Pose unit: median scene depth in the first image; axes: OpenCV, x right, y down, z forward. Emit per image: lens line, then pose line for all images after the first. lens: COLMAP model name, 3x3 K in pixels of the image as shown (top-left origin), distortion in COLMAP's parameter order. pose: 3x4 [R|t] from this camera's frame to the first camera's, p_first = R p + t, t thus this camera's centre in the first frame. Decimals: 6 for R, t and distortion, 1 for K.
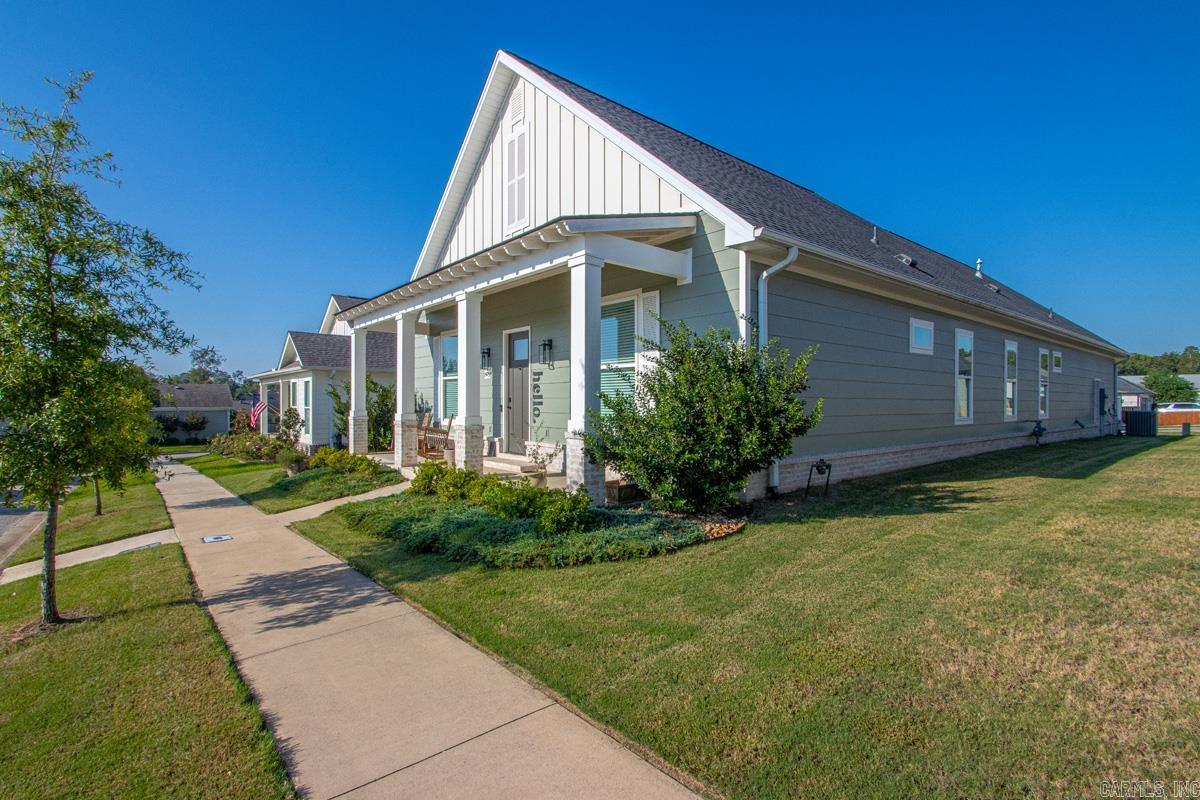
lens RADIAL K [[565.7, 0, 600.0], [0, 565.7, 400.0], [0, 0, 1]] dist [-0.001696, 0.023416]
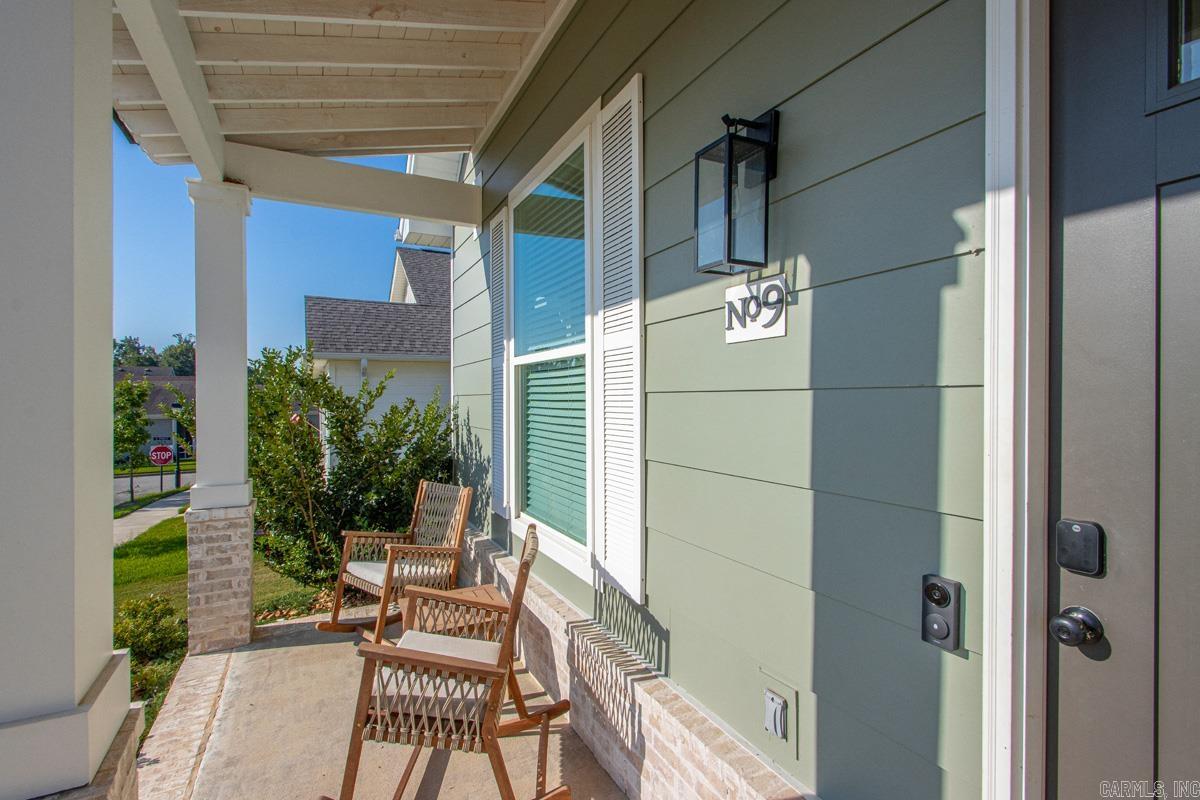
lens RADIAL K [[563.4, 0, 587.0], [0, 563.4, 405.5], [0, 0, 1]] dist [0.022366, -0.020949]
pose [[0.970199, 0.003491, -0.242286, -0.205610], [-0.000812, 0.999937, 0.011156, -0.023238], [0.242310, -0.010626, 0.970141, 0.854207]]
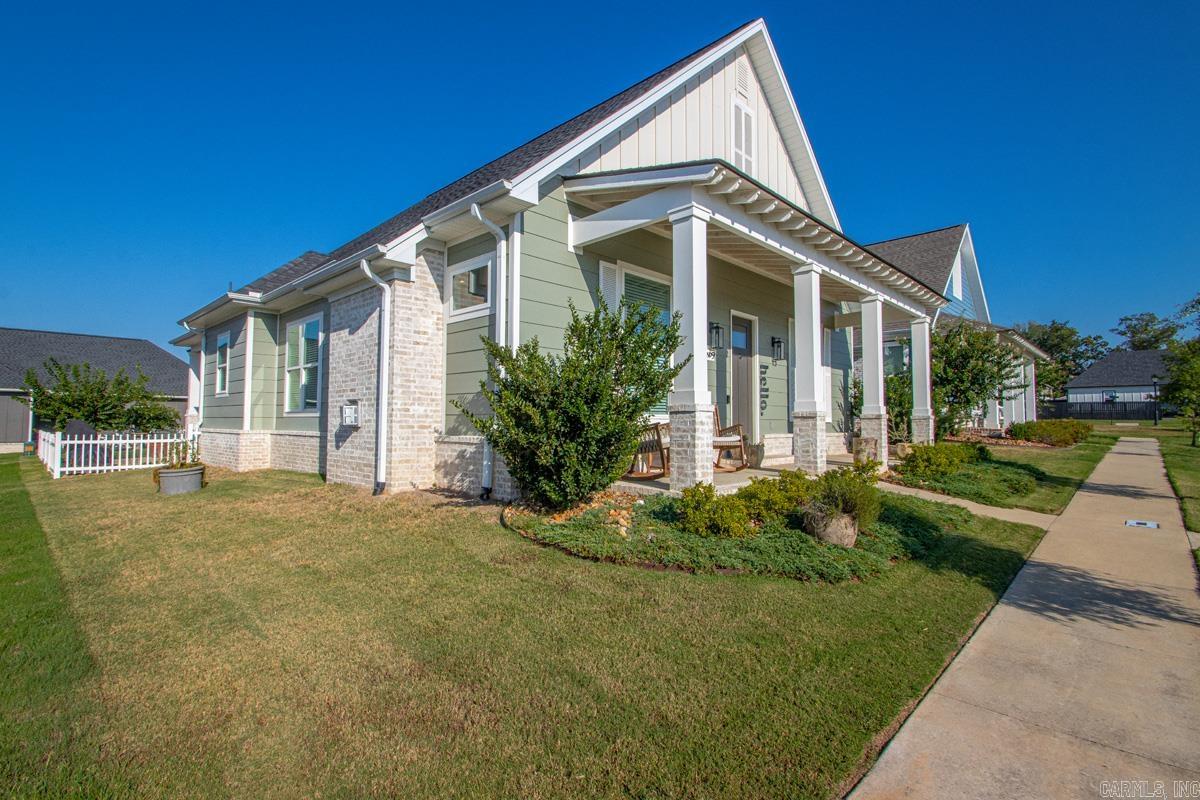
lens RADIAL K [[548.5, 0, 581.9], [0, 548.5, 391.3], [0, 0, 1]] dist [0.001838, -0.000556]
pose [[-0.075668, 0.050440, 0.995856, -0.935779], [-0.011033, 0.998616, -0.051418, 0.045008], [-0.997072, -0.014878, -0.075007, 1.233937]]
